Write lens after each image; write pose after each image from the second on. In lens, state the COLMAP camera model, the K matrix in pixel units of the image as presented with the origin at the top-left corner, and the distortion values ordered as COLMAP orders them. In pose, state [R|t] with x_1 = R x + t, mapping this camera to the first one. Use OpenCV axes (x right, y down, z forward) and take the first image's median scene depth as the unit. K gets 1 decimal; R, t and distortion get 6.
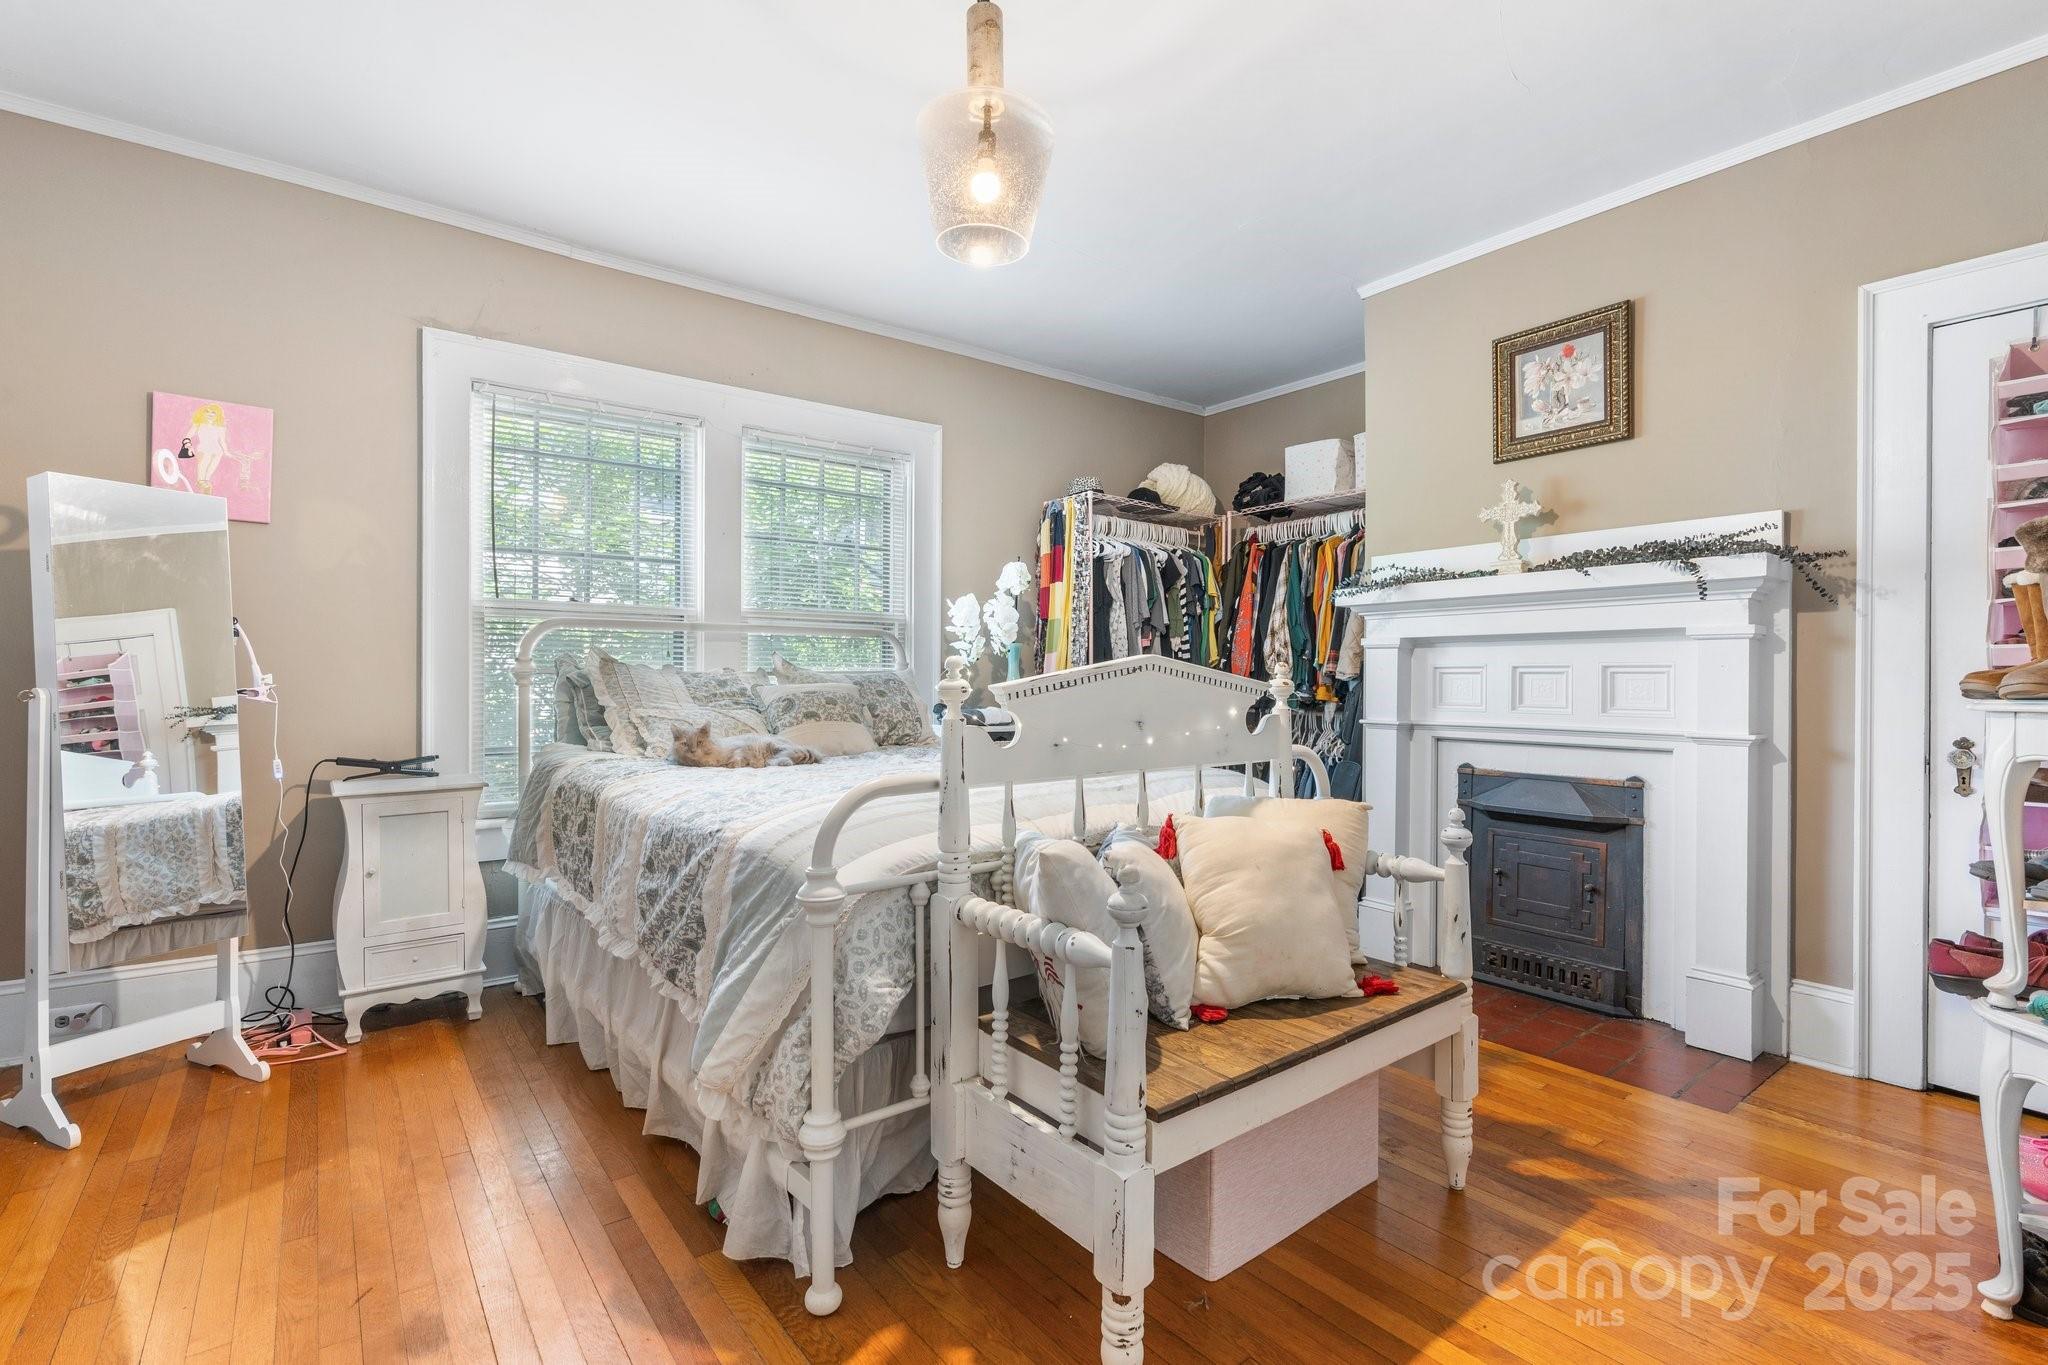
lens RADIAL K [[929.1, 0, 1029.7], [0, 929.1, 681.5], [0, 0, 1]] dist [-0.012649, 0.000336]
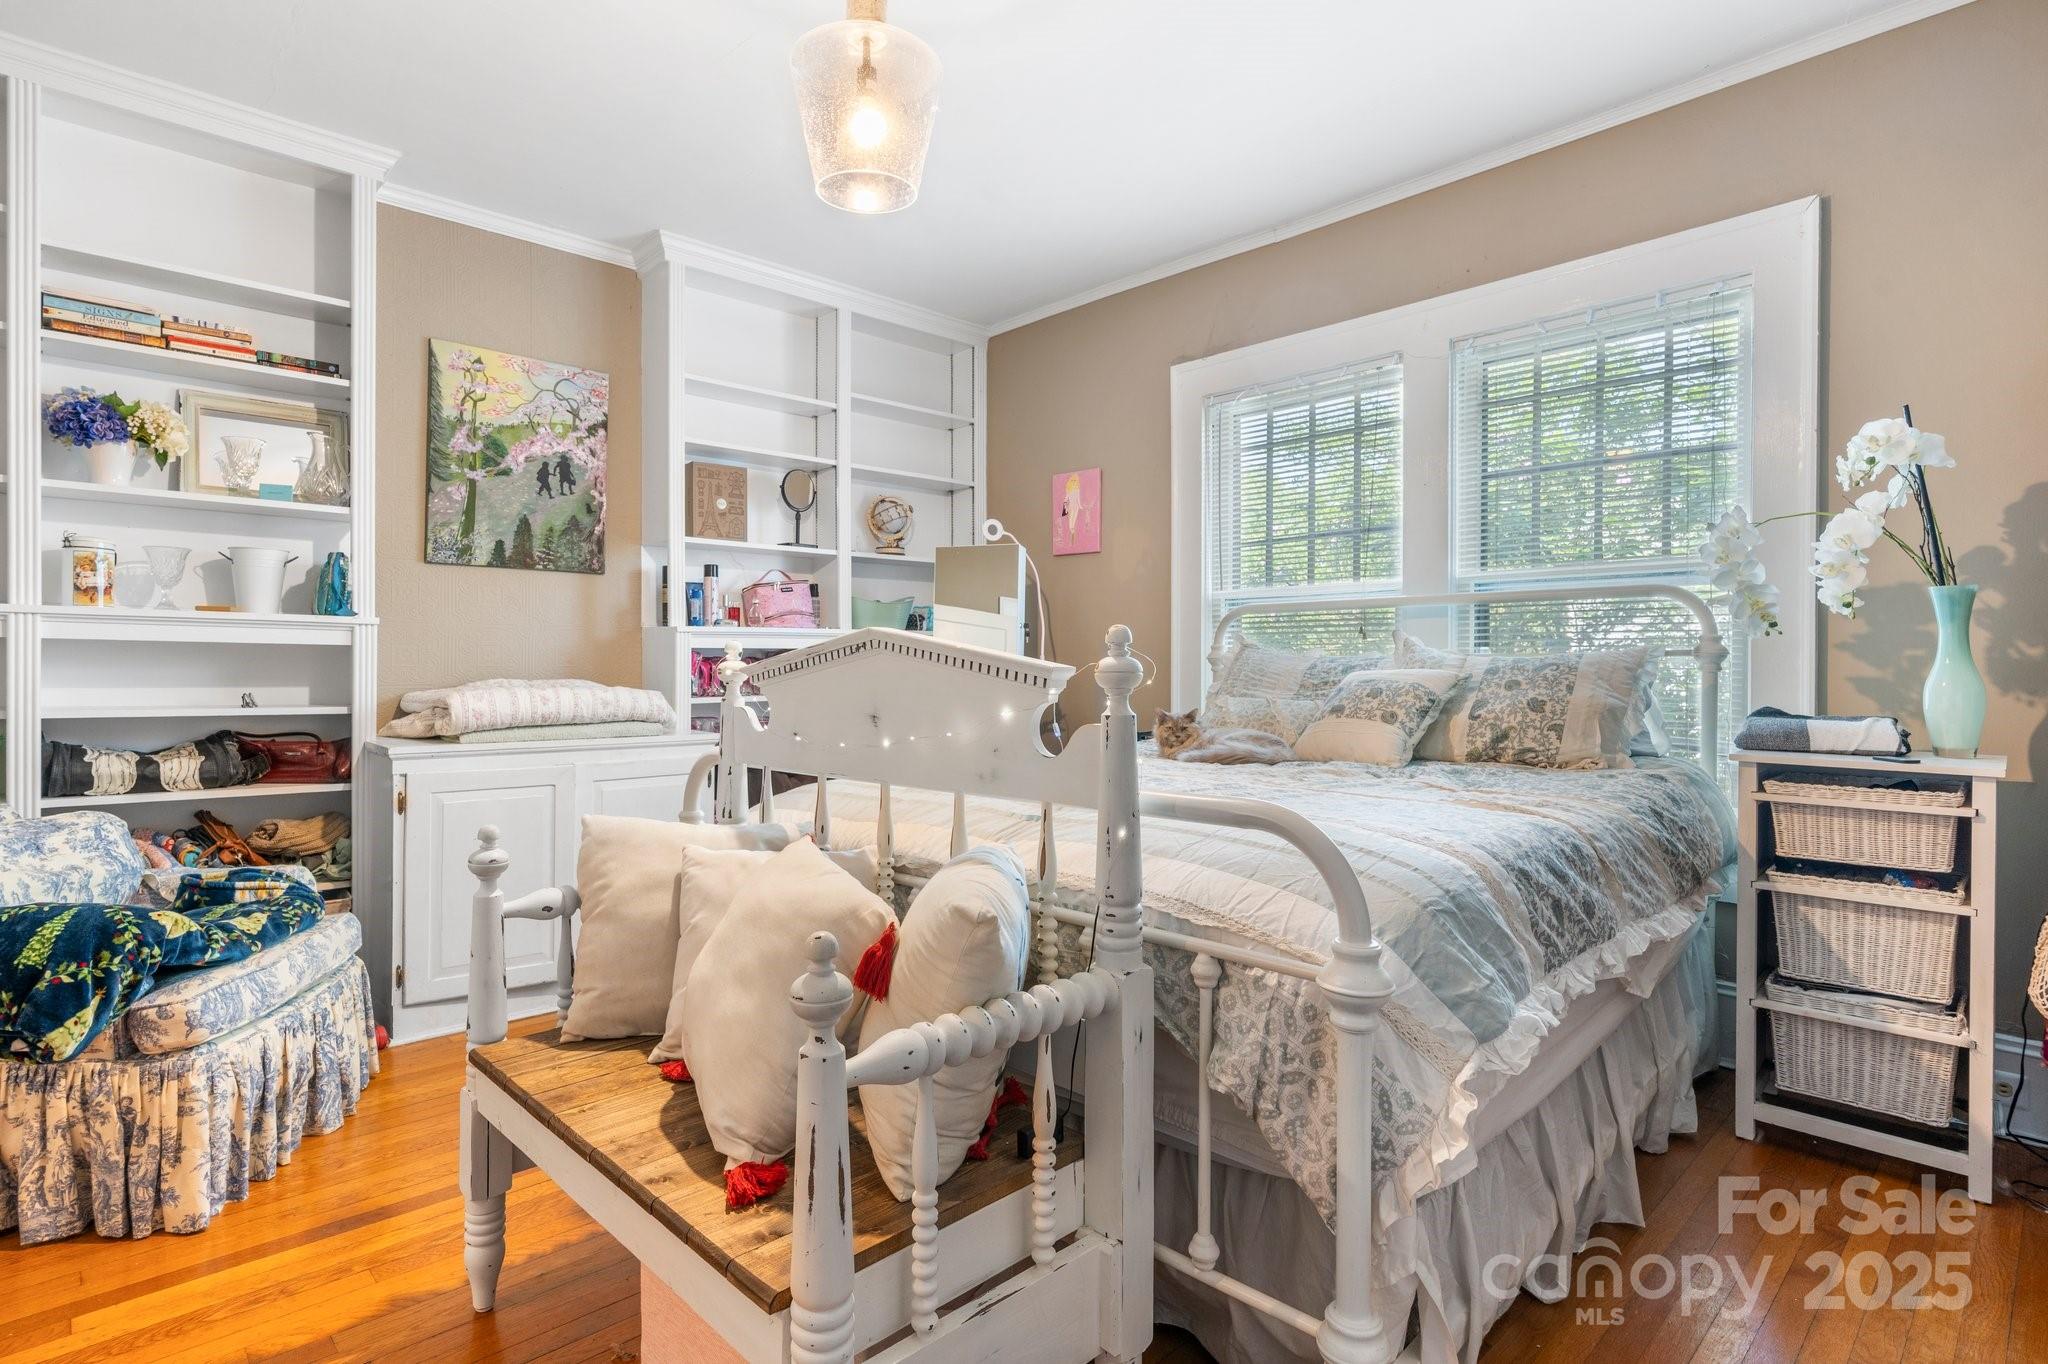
lens RADIAL K [[1037.8, 0, 1027.6], [0, 1037.8, 673.2], [0, 0, 1]] dist [0.003793, 0.000140]
pose [[0.108970, 0.004113, -0.994037, 0.909424], [-0.005000, 0.999981, 0.003590, 0.004176], [0.994032, 0.004579, 0.108989, 0.962322]]
